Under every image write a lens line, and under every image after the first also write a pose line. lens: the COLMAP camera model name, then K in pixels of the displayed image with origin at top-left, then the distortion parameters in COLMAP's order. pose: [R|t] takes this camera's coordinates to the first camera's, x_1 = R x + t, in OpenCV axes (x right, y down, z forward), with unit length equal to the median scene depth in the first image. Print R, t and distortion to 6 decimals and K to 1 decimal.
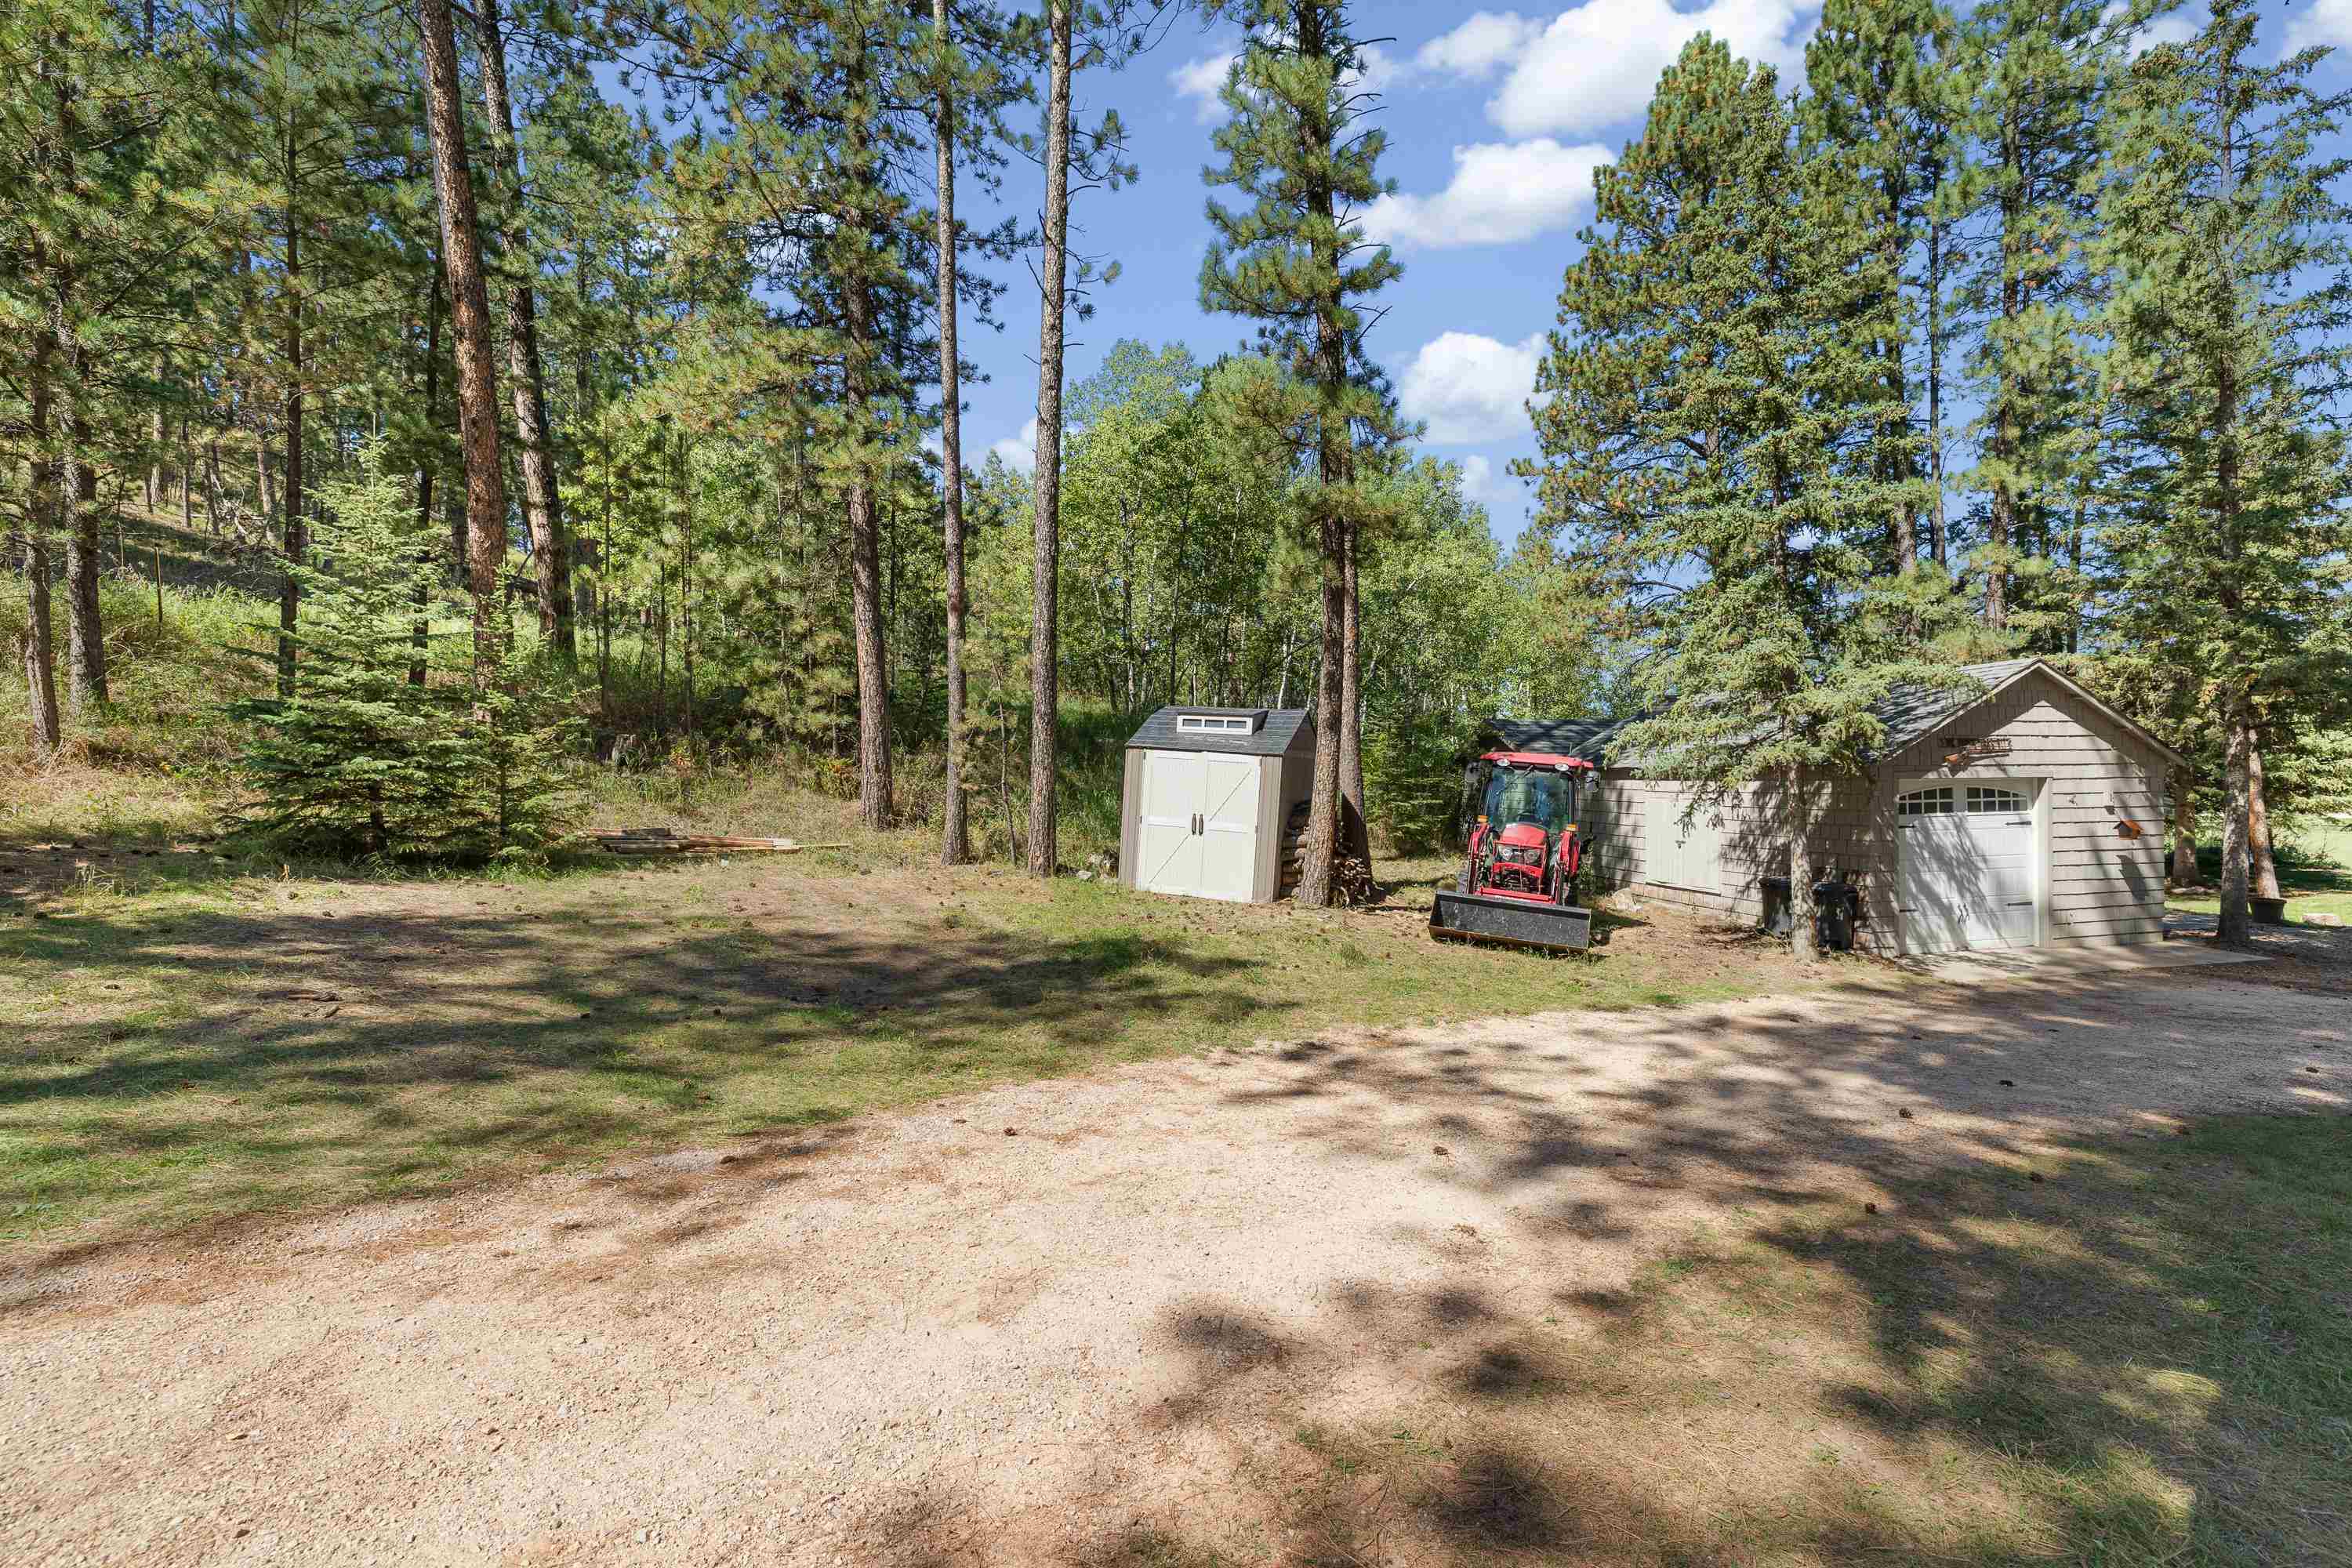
lens RADIAL K [[1058.7, 0, 1204.9], [0, 1058.7, 783.3], [0, 0, 1]] dist [0.000476, 0.000416]
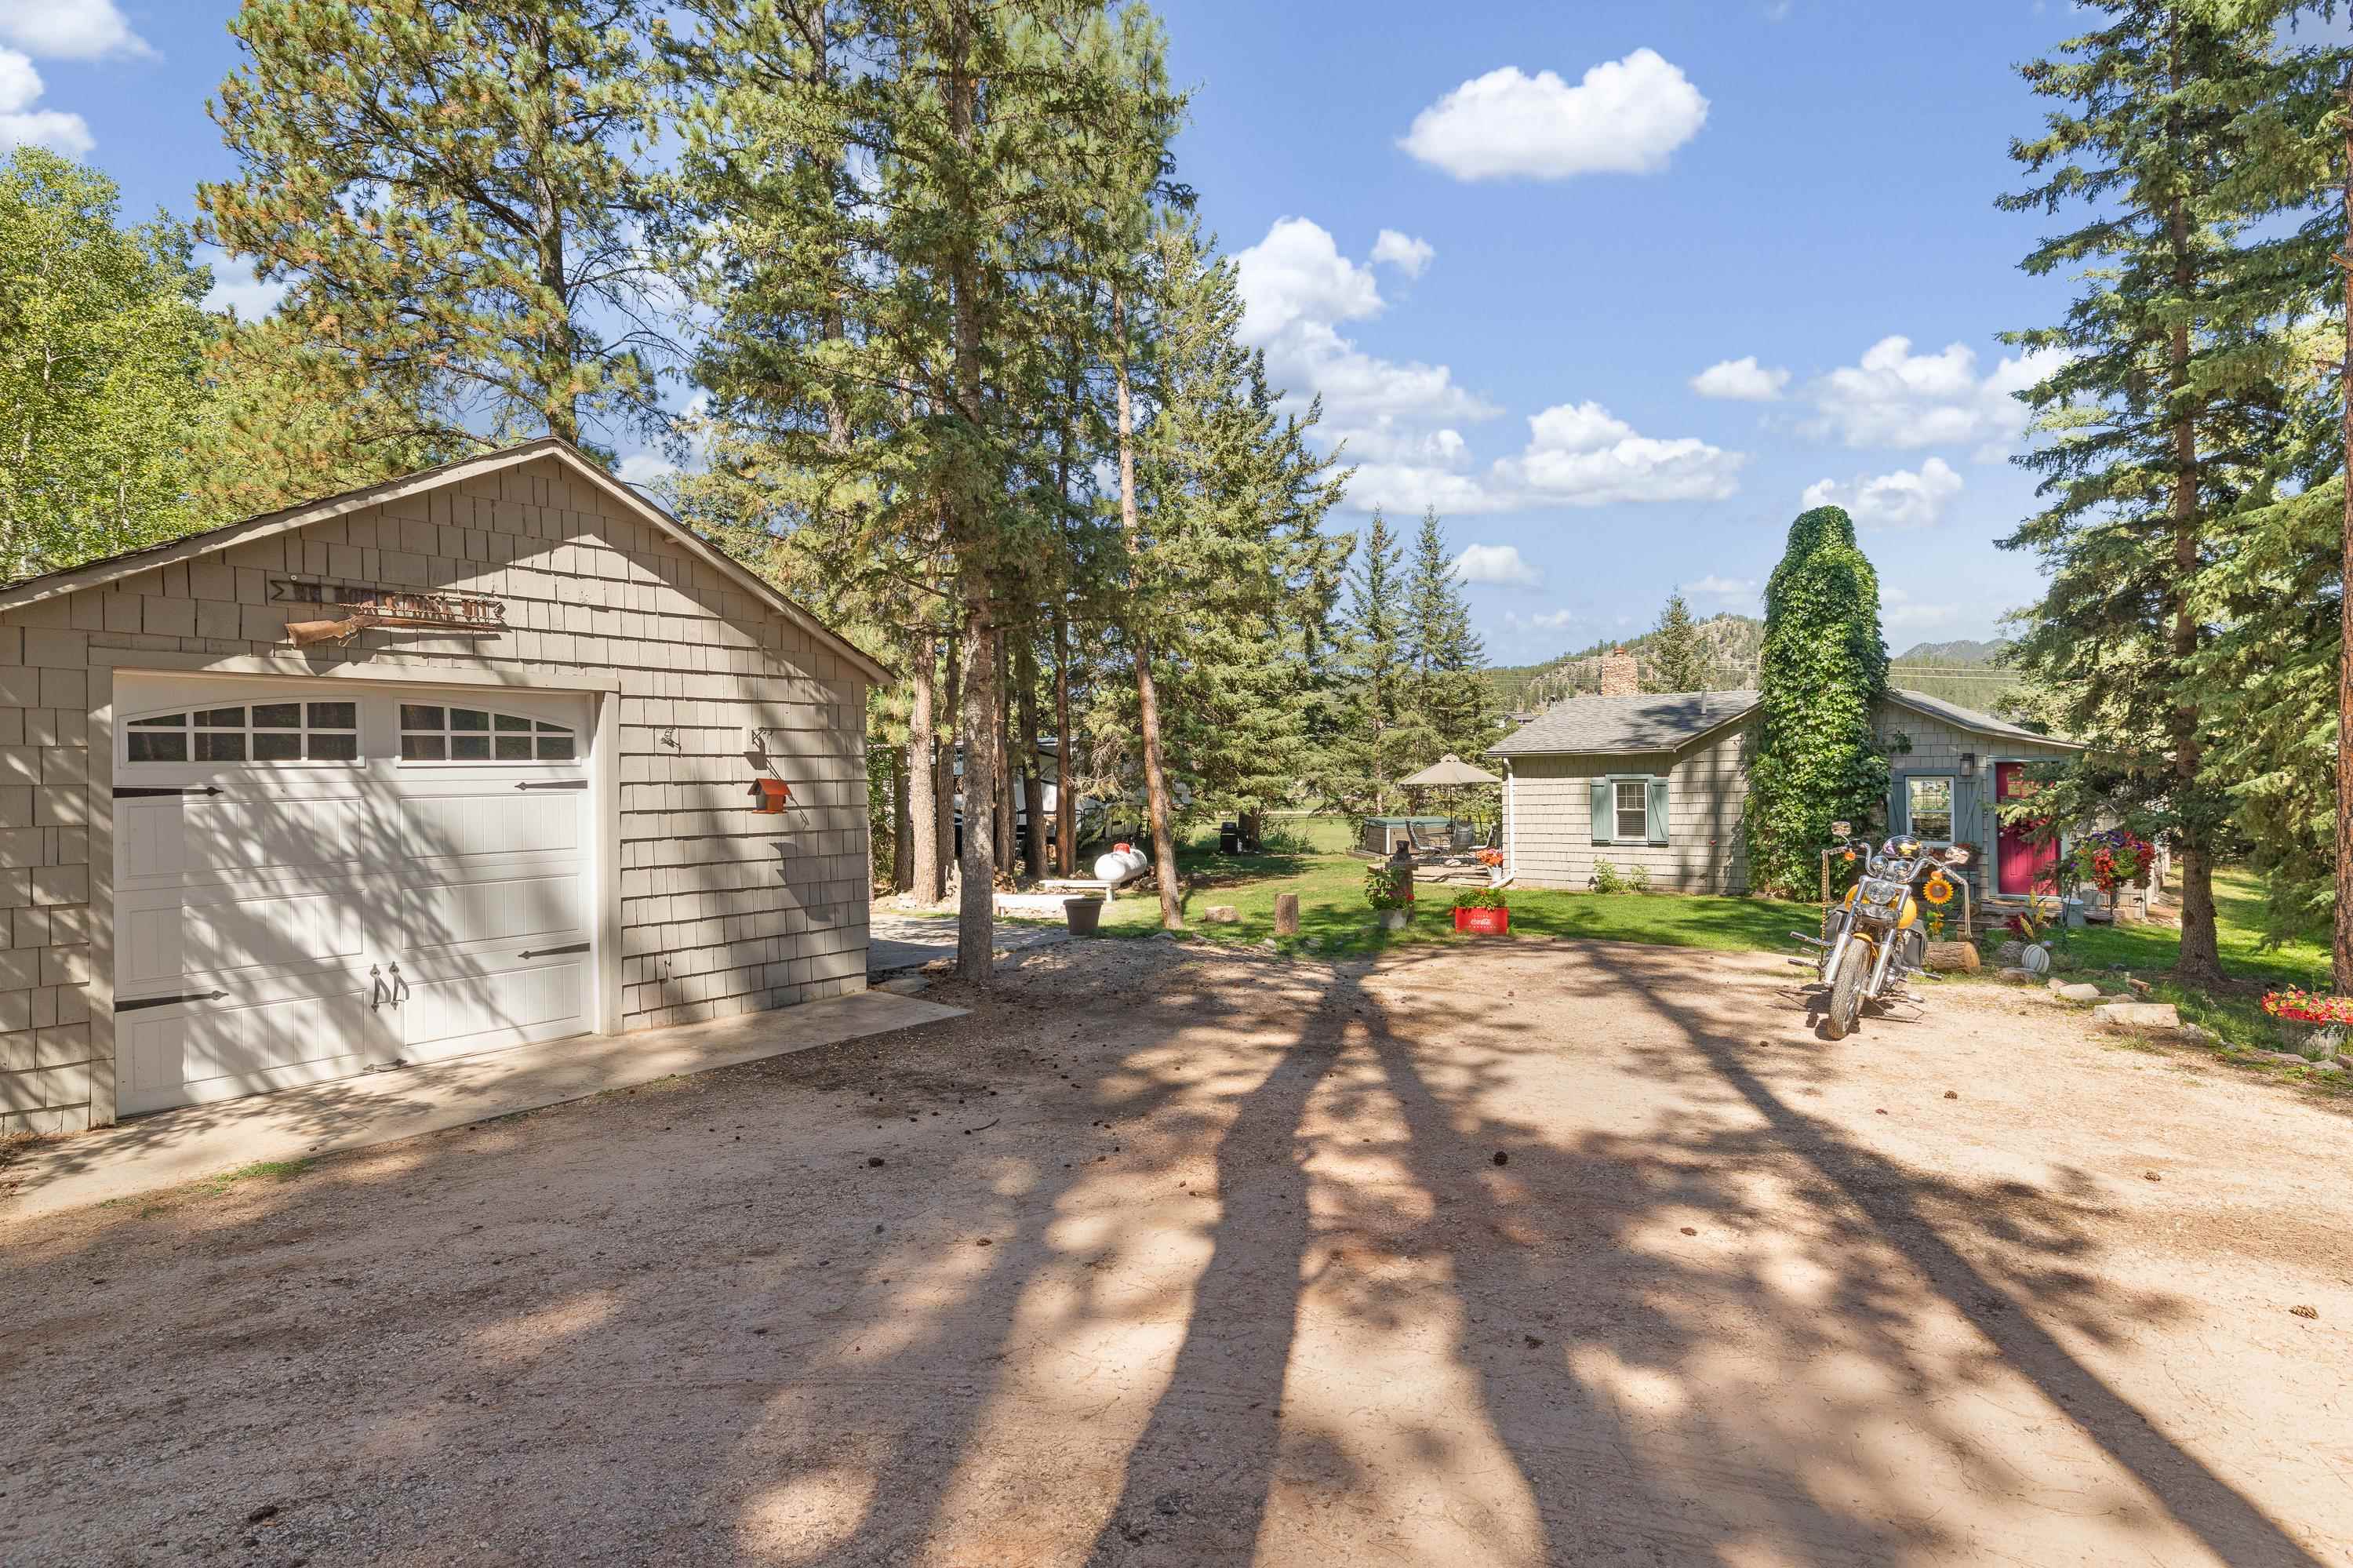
lens RADIAL K [[1181.3, 0, 1183.7], [0, 1181.3, 776.2], [0, 0, 1]] dist [-0.000160, 0.000692]
pose [[0.792857, 0.001460, 0.609405, 0.679125], [0.006903, 0.999911, -0.011377, 0.042488], [-0.609368, 0.013227, 0.792777, 0.401683]]
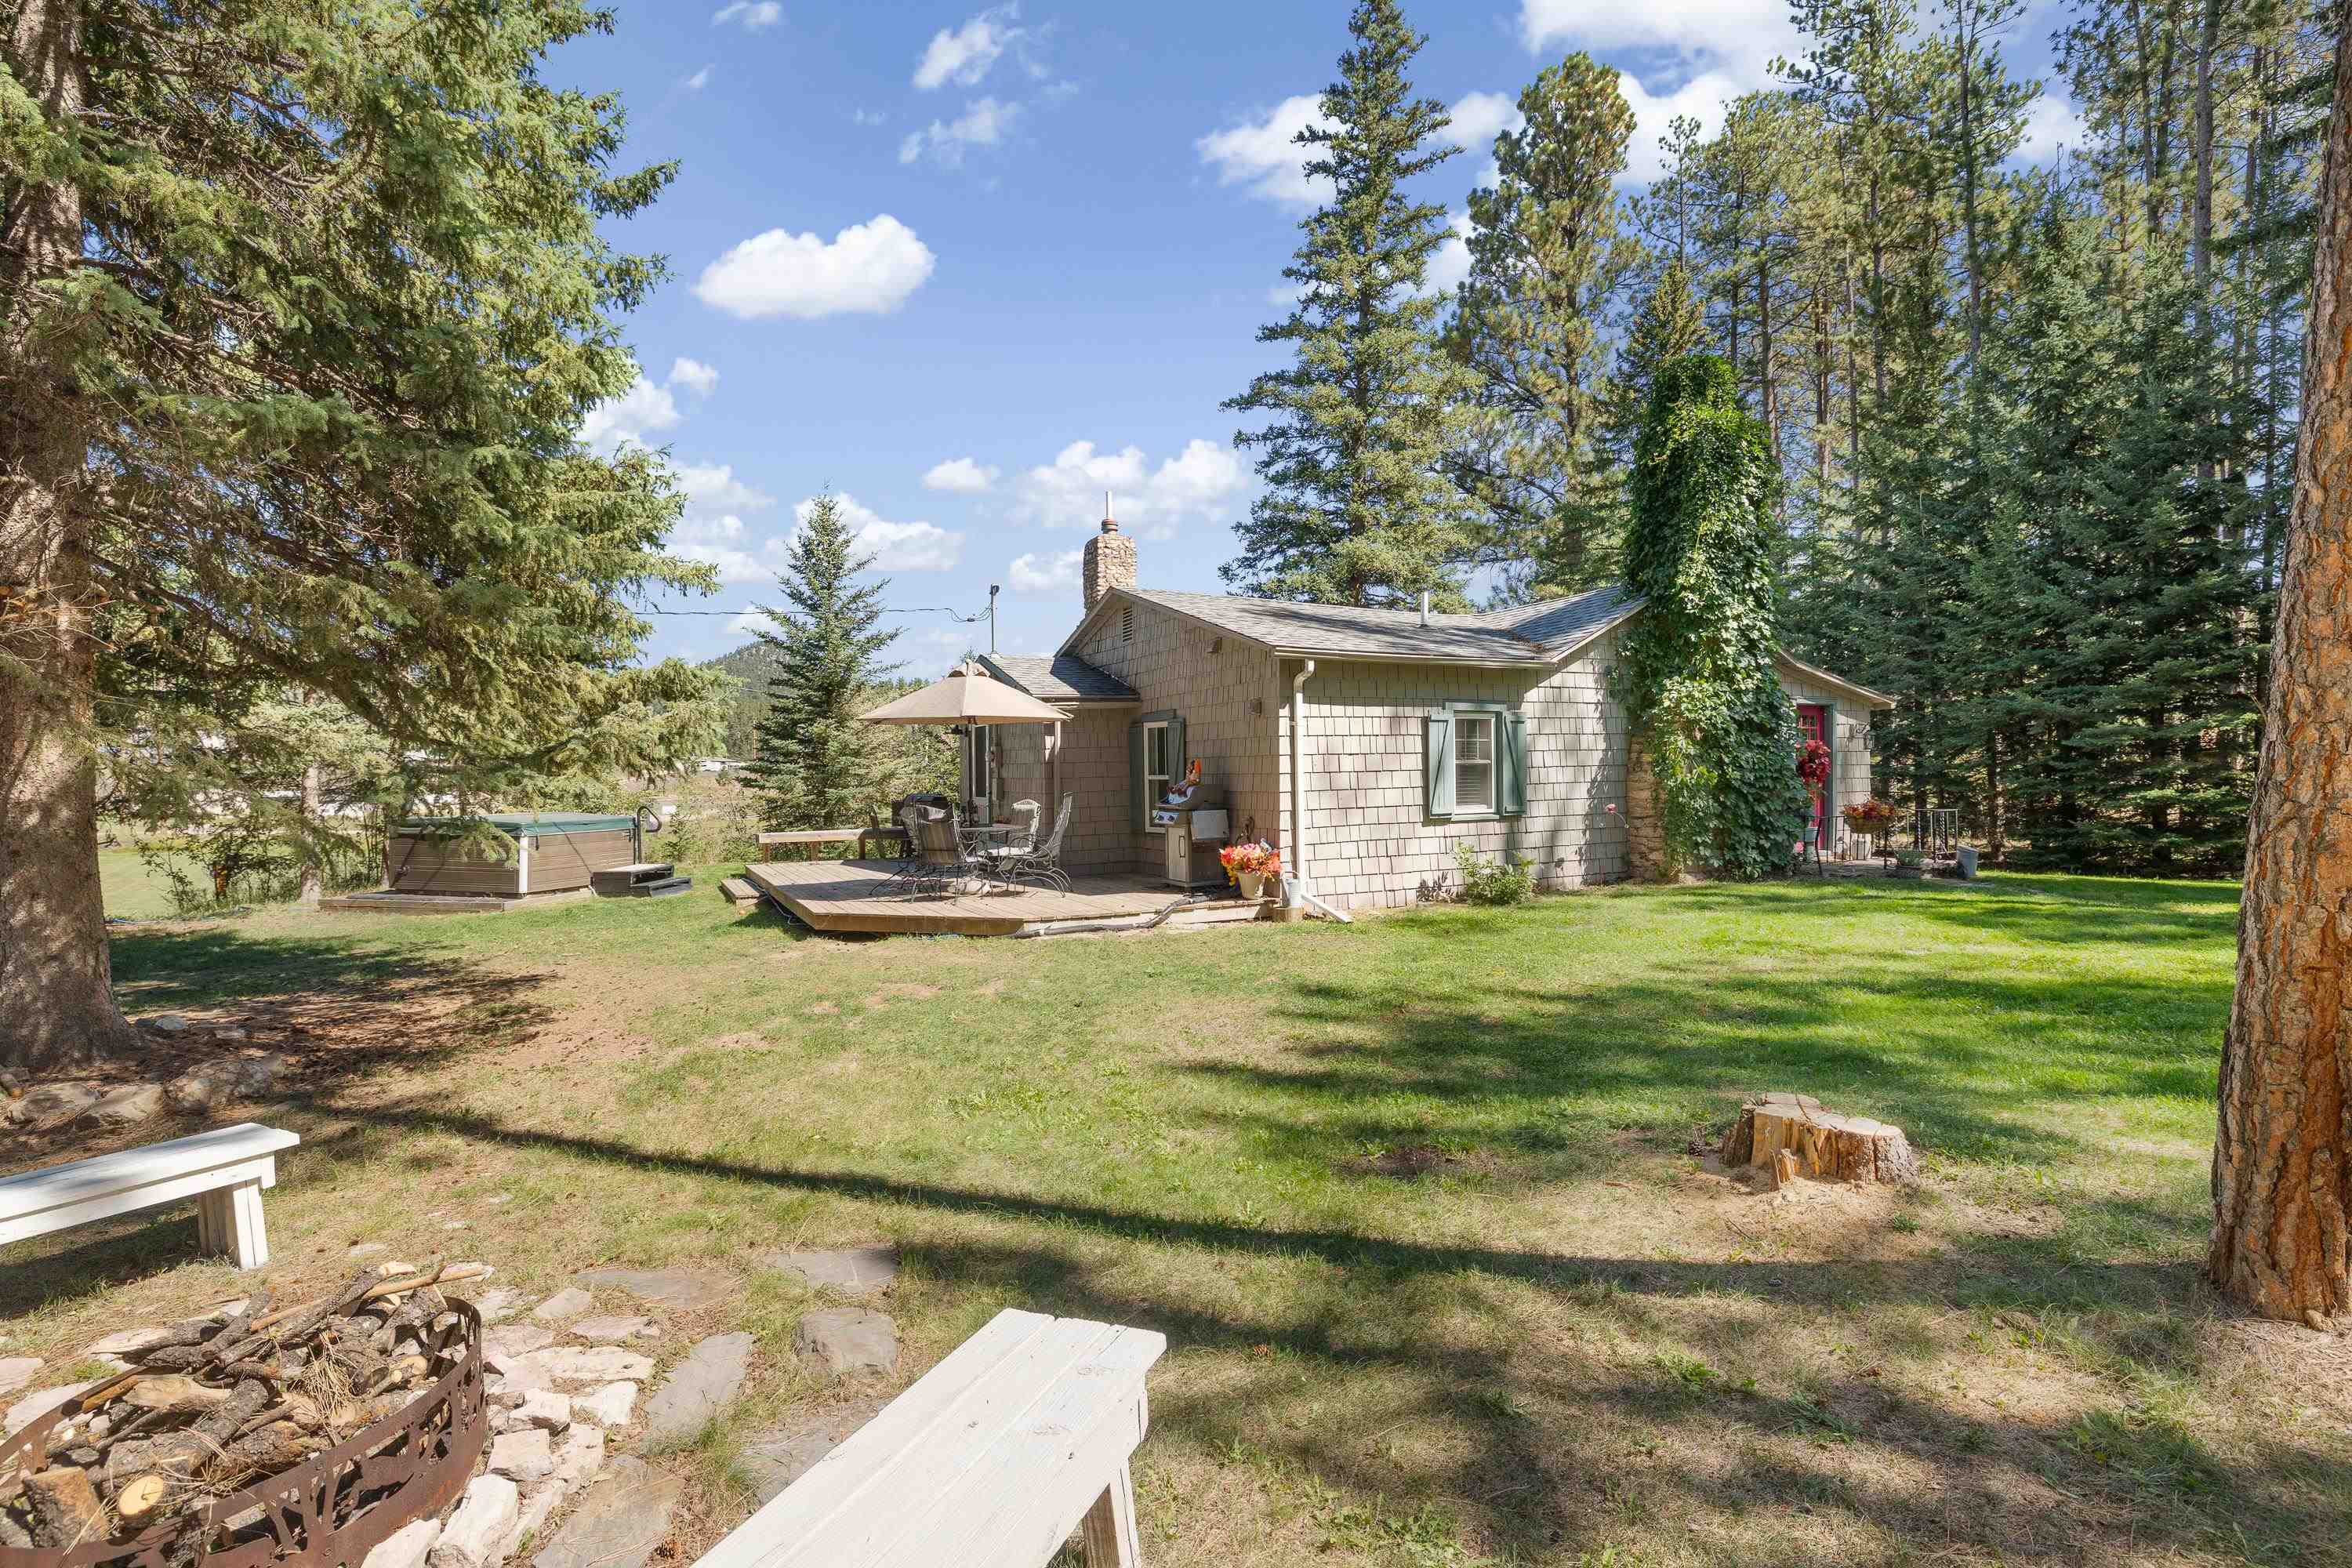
lens RADIAL K [[1092.0, 0, 1176.0], [0, 1092.0, 784.0], [0, 0, 1]] dist [0.000415, -0.000192]
pose [[-0.291707, 0.006071, 0.956489, 1.326906], [0.016771, 0.999859, -0.001232, 0.087685], [-0.956361, 0.015682, -0.291767, 1.749785]]
